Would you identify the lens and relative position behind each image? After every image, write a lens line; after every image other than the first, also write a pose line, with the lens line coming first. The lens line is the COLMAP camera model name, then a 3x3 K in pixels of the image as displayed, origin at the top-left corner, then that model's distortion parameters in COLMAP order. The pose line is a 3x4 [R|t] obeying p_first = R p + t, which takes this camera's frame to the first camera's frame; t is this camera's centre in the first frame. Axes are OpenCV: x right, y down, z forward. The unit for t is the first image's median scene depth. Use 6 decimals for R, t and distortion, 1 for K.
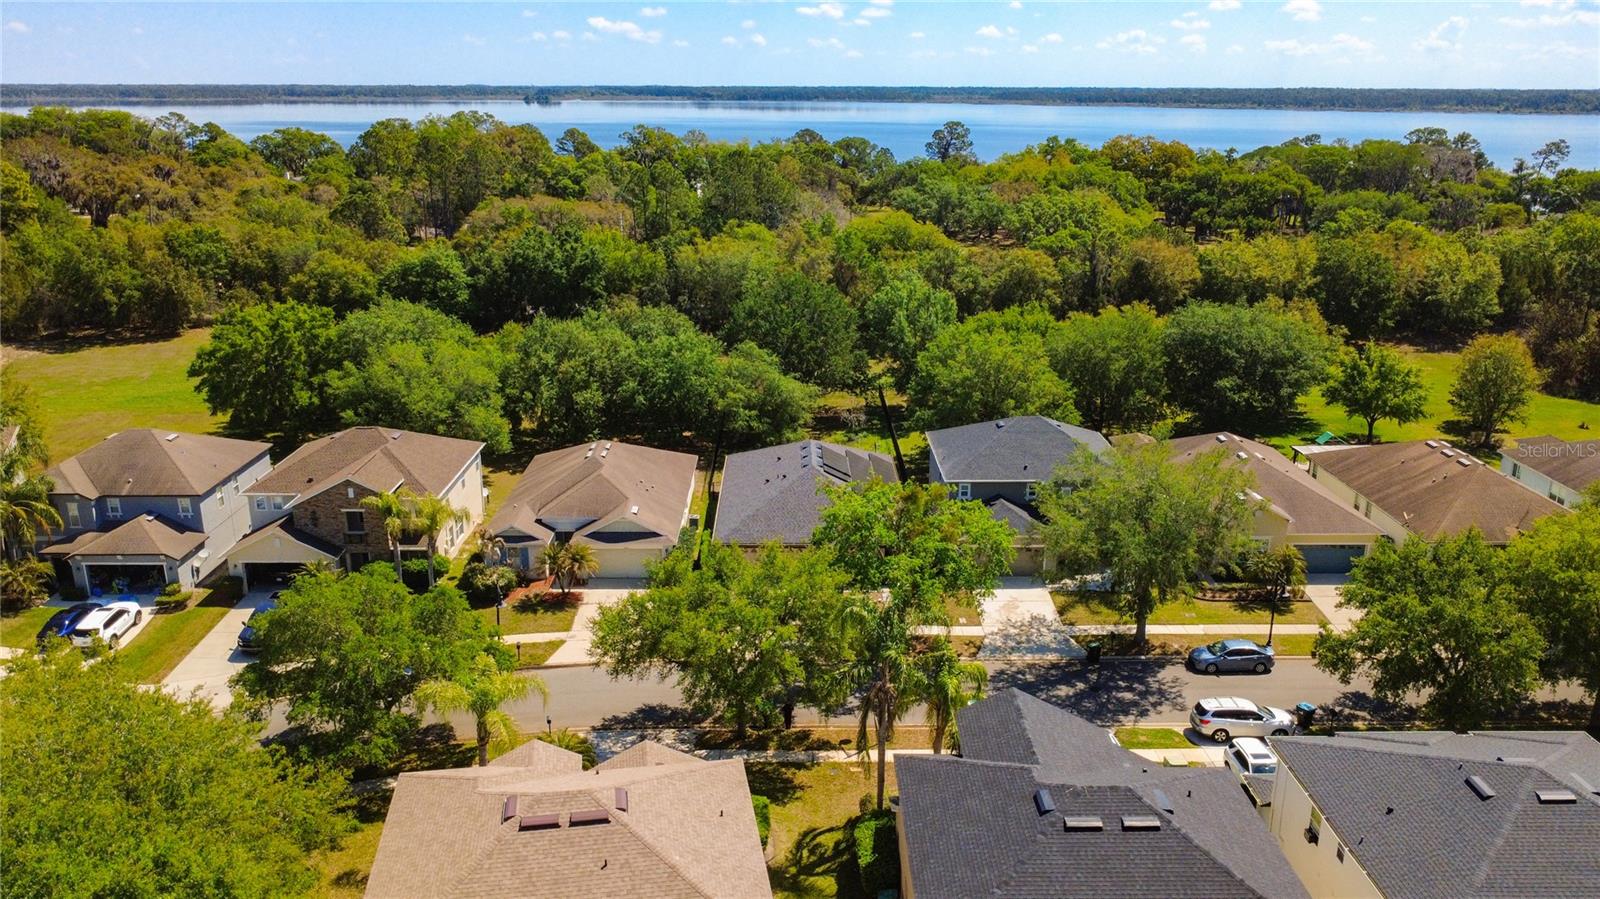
lens RADIAL K [[1193.2, 0, 800.0], [0, 1193.2, 449.5], [0, 0, 1]] dist [-0.000954, -0.000701]
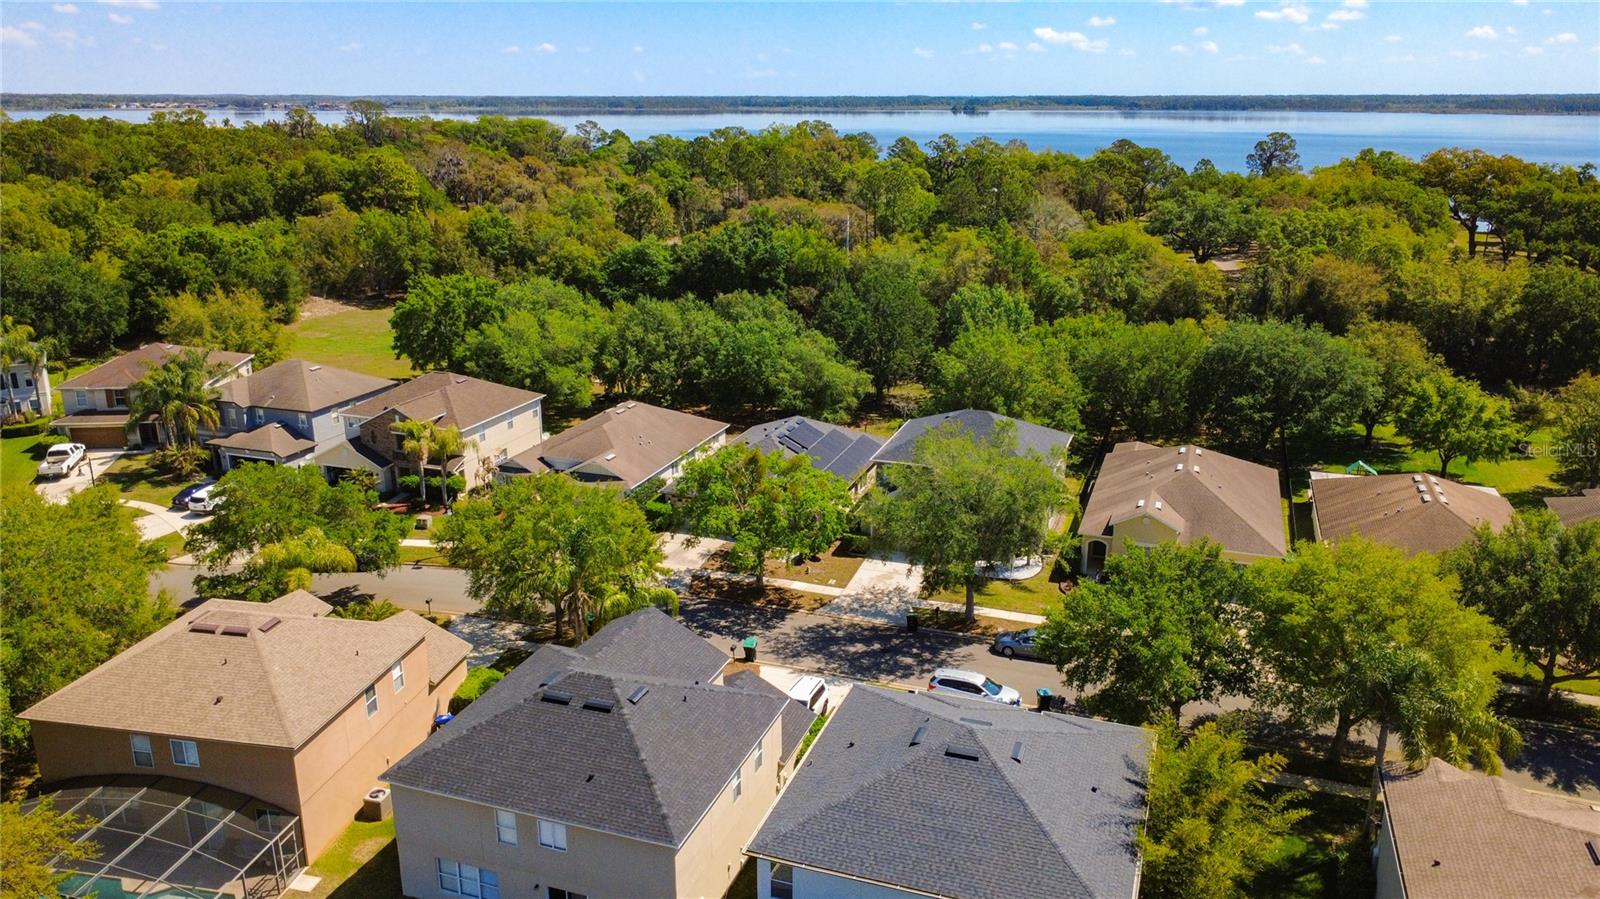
lens RADIAL K [[1167.9, 0, 800.0], [0, 1167.9, 449.5], [0, 0, 1]] dist [0.011374, 0.001477]
pose [[0.937535, 0.097204, -0.334036, 0.142875], [-0.097987, 0.995081, 0.014549, 0.002602], [0.333807, 0.019091, 0.942448, -0.010580]]
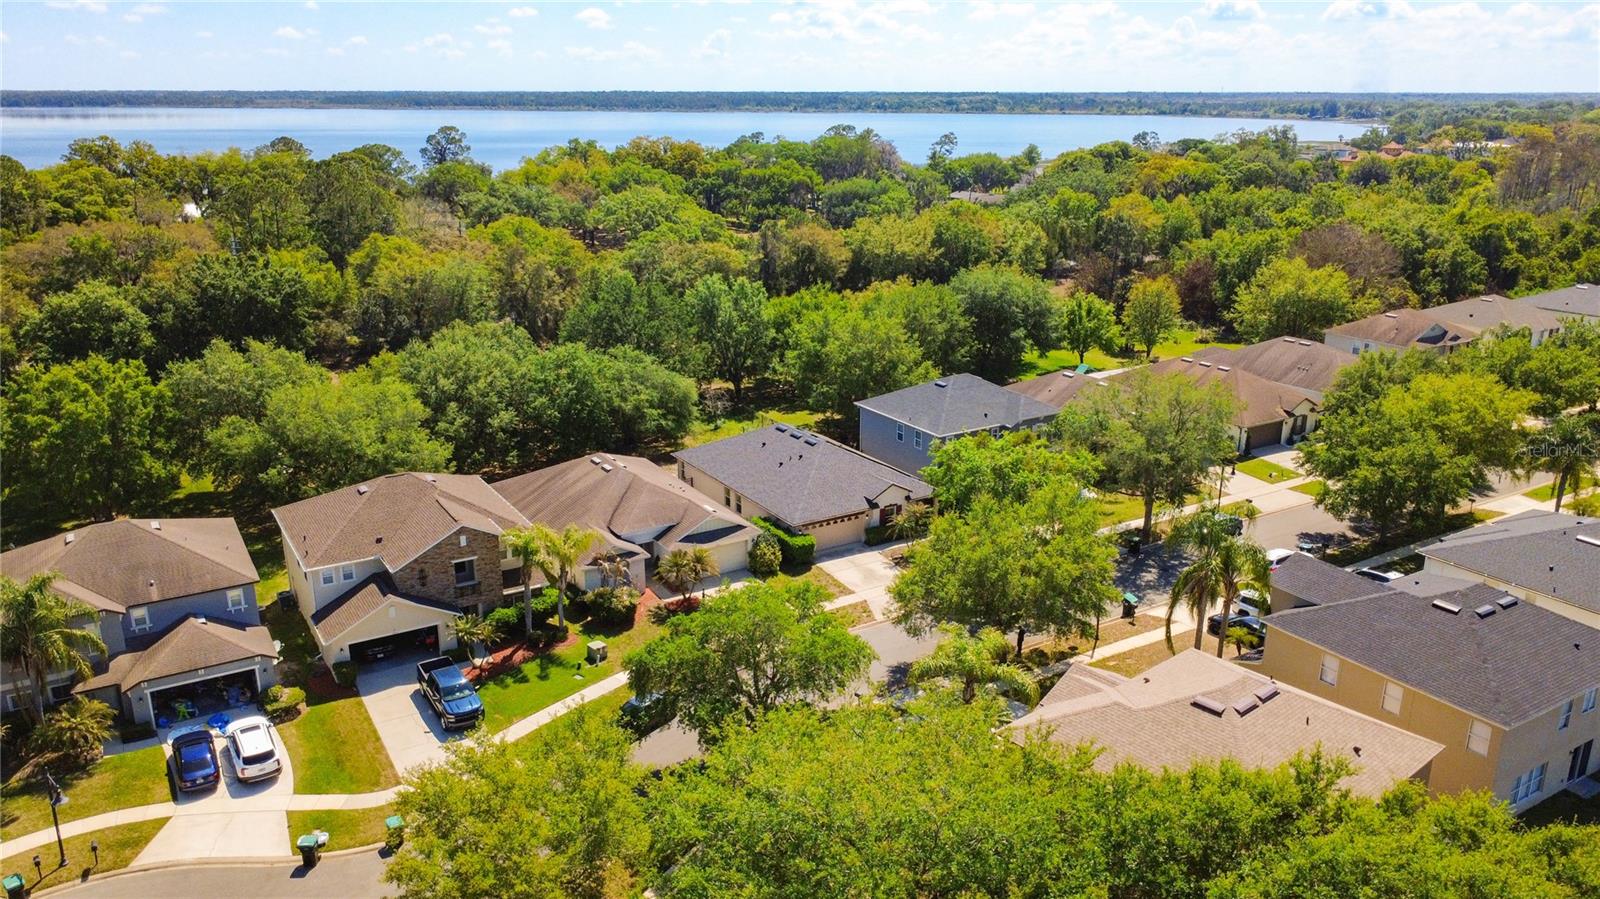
lens RADIAL K [[1171.7, 0, 800.0], [0, 1171.7, 449.5], [0, 0, 1]] dist [-0.001913, -0.000805]
pose [[0.856255, -0.152569, 0.493508, -0.187226], [0.151361, 0.987556, 0.042689, -0.010061], [-0.493880, 0.038145, 0.868693, 0.030415]]
